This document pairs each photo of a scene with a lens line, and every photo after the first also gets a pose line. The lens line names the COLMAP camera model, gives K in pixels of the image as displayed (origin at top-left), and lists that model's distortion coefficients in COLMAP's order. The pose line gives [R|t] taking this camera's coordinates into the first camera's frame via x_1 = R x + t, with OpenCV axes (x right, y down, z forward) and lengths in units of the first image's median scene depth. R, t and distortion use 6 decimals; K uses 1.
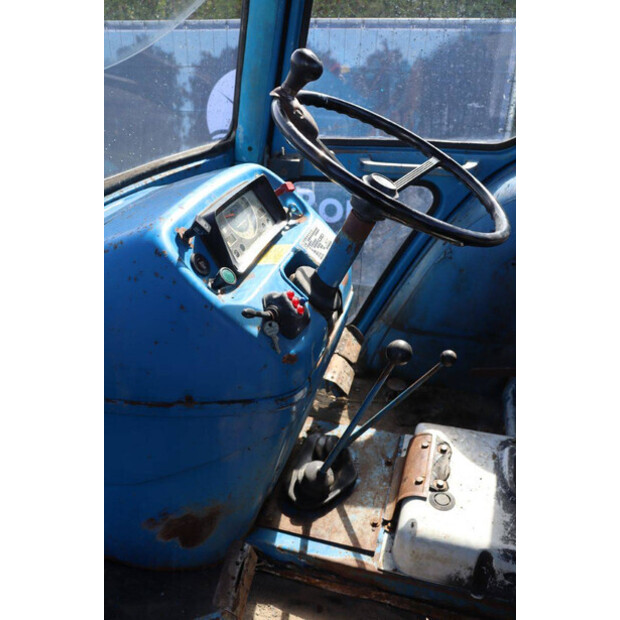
lens RADIAL K [[502.2, 0, 311.4], [0, 502.2, 309.3], [0, 0, 1]] dist [-0.170854, 0.133726]
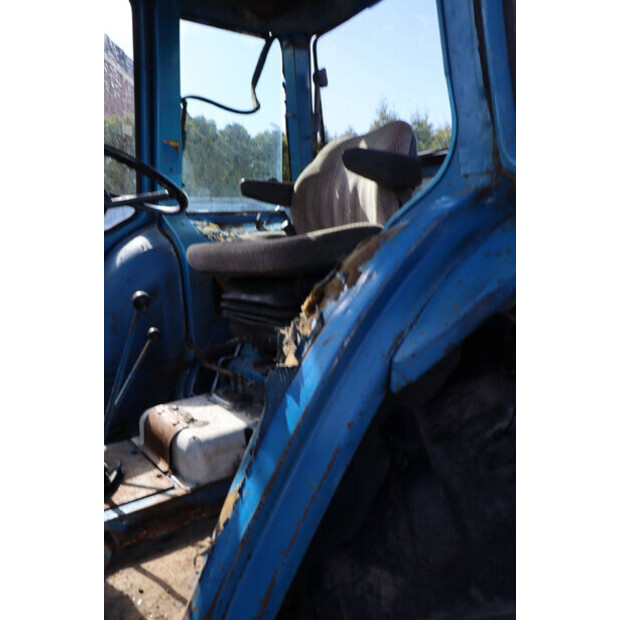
lens RADIAL K [[502.2, 0, 305.6], [0, 502.2, 310.9], [0, 0, 1]] dist [-0.170854, 0.133726]
pose [[0.581767, -0.139798, 0.801251, -0.535418], [0.436646, 0.884806, -0.162661, 0.430038], [-0.686213, 0.444494, 0.575793, -0.078387]]
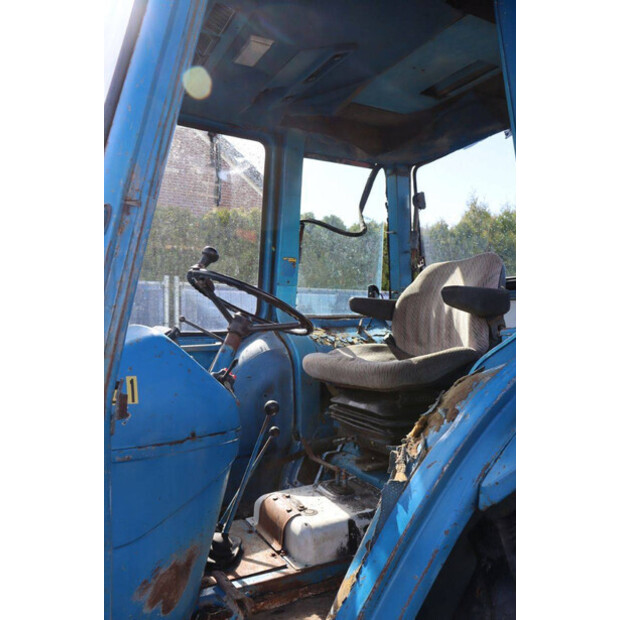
lens RADIAL K [[502.2, 0, 306.2], [0, 502.2, 308.0], [0, 0, 1]] dist [-0.170854, 0.133726]
pose [[0.711486, 0.010984, 0.702615, -0.758695], [0.348689, 0.862576, -0.366577, 0.369940], [-0.610085, 0.505809, 0.609880, -0.230888]]
